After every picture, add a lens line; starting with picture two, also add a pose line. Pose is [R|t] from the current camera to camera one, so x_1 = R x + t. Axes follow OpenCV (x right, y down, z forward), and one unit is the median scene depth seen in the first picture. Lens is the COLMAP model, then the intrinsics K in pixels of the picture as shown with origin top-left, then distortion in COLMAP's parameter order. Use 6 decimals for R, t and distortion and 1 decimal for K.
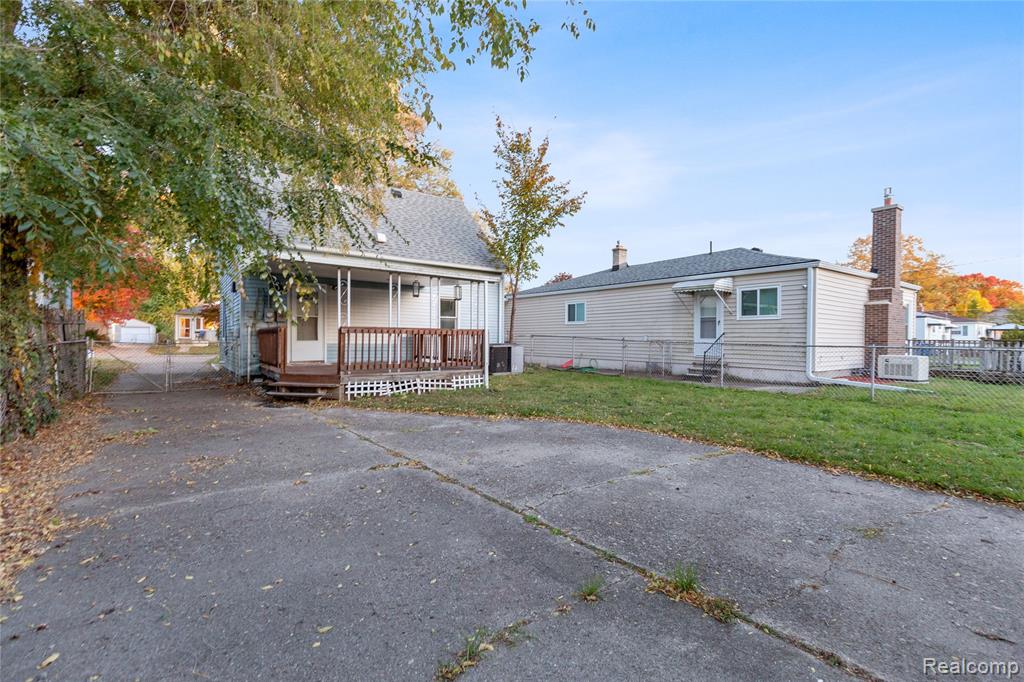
lens RADIAL K [[455.0, 0, 519.3], [0, 455.0, 338.7], [0, 0, 1]] dist [-0.004309, -0.000267]
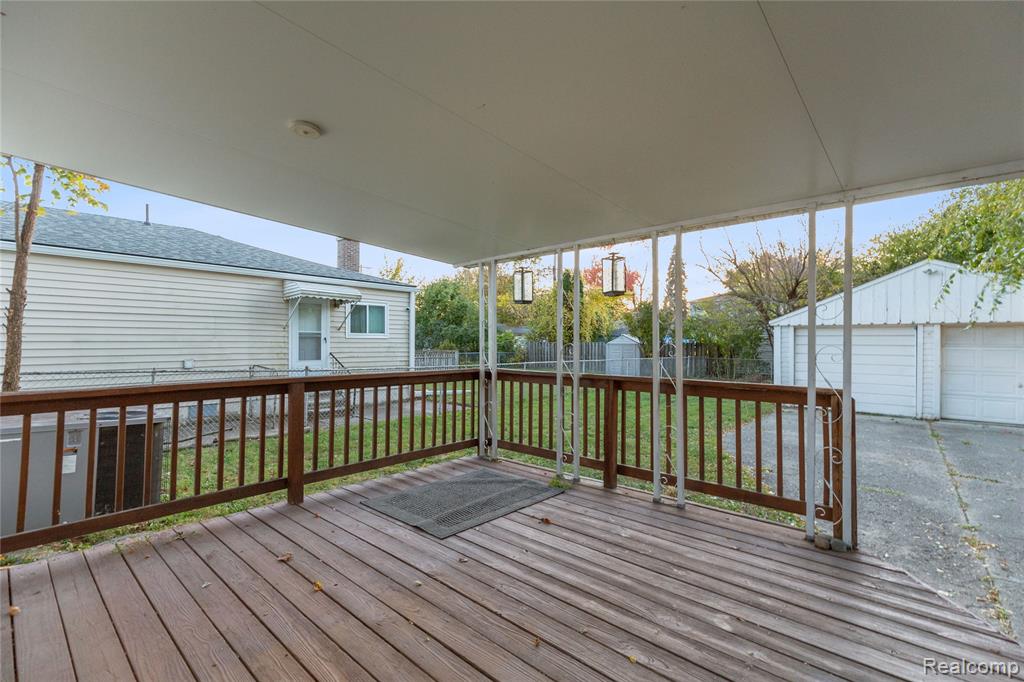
lens RADIAL K [[472.8, 0, 509.6], [0, 472.8, 339.1], [0, 0, 1]] dist [0.013206, 0.000303]
pose [[-0.213075, -0.005074, 0.977023, -0.513555], [-0.005298, 0.999978, 0.004038, -0.048945], [-0.977021, -0.004316, -0.213097, 1.000192]]
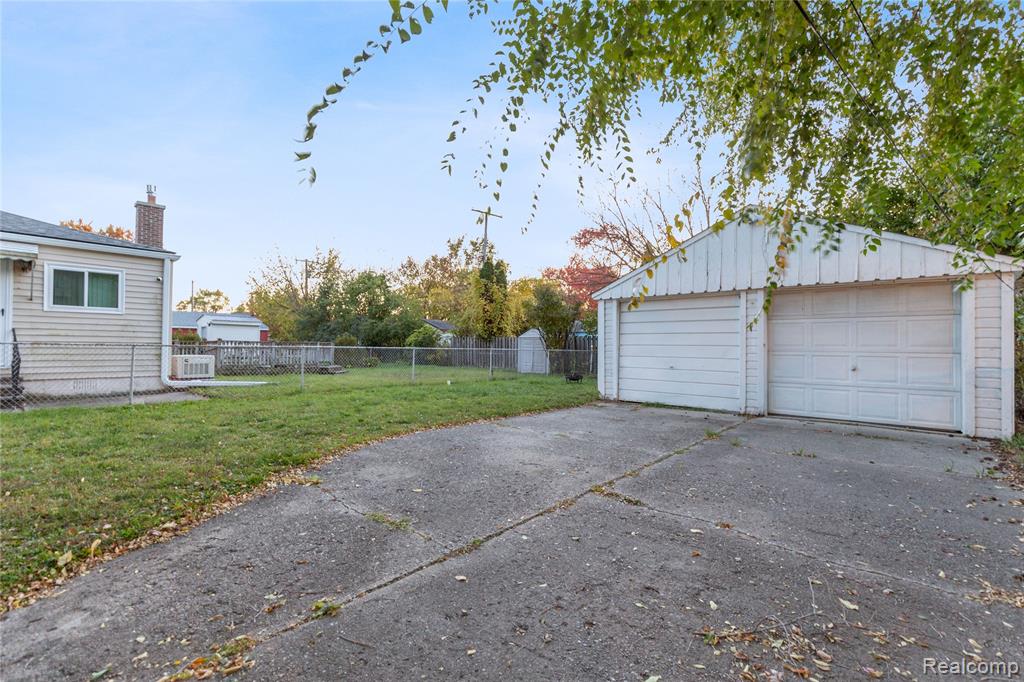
lens RADIAL K [[472.8, 0, 516.4], [0, 472.8, 338.0], [0, 0, 1]] dist [0.013206, 0.000303]
pose [[-0.198765, 0.010073, 0.979995, -0.406119], [-0.009681, 0.999878, -0.012241, 0.002584], [-0.979999, -0.011920, -0.198643, 0.506894]]
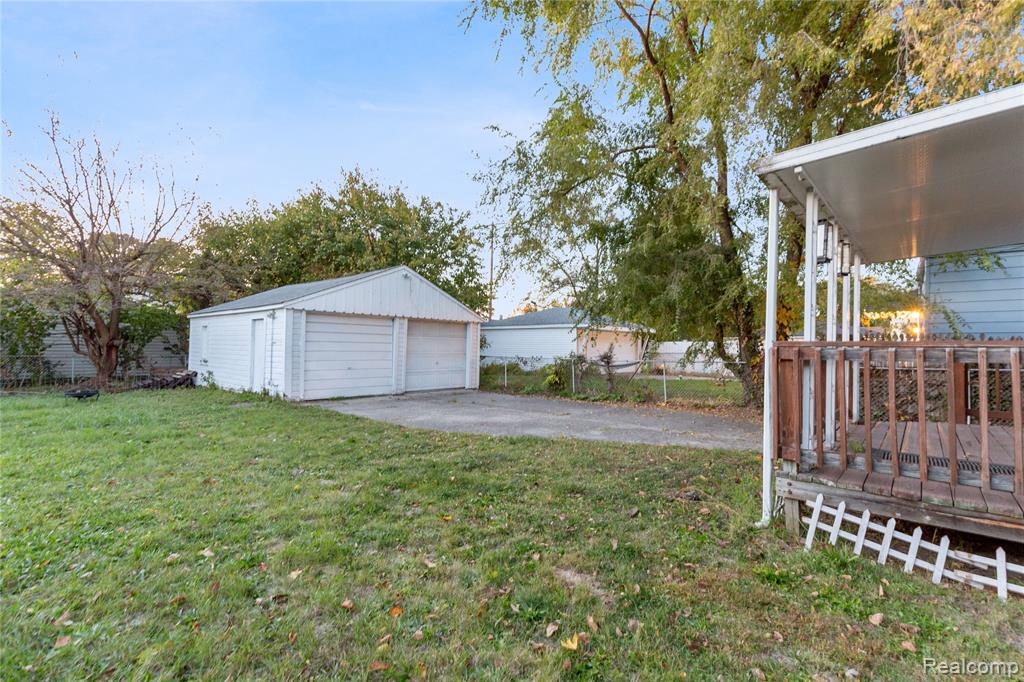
lens RADIAL K [[472.8, 0, 512.8], [0, 472.8, 340.6], [0, 0, 1]] dist [0.013206, 0.000303]
pose [[-0.970526, -0.018127, -0.240314, 0.212334], [-0.012532, 0.999614, -0.024790, 0.000436], [0.240671, -0.021048, -0.970379, 1.175303]]
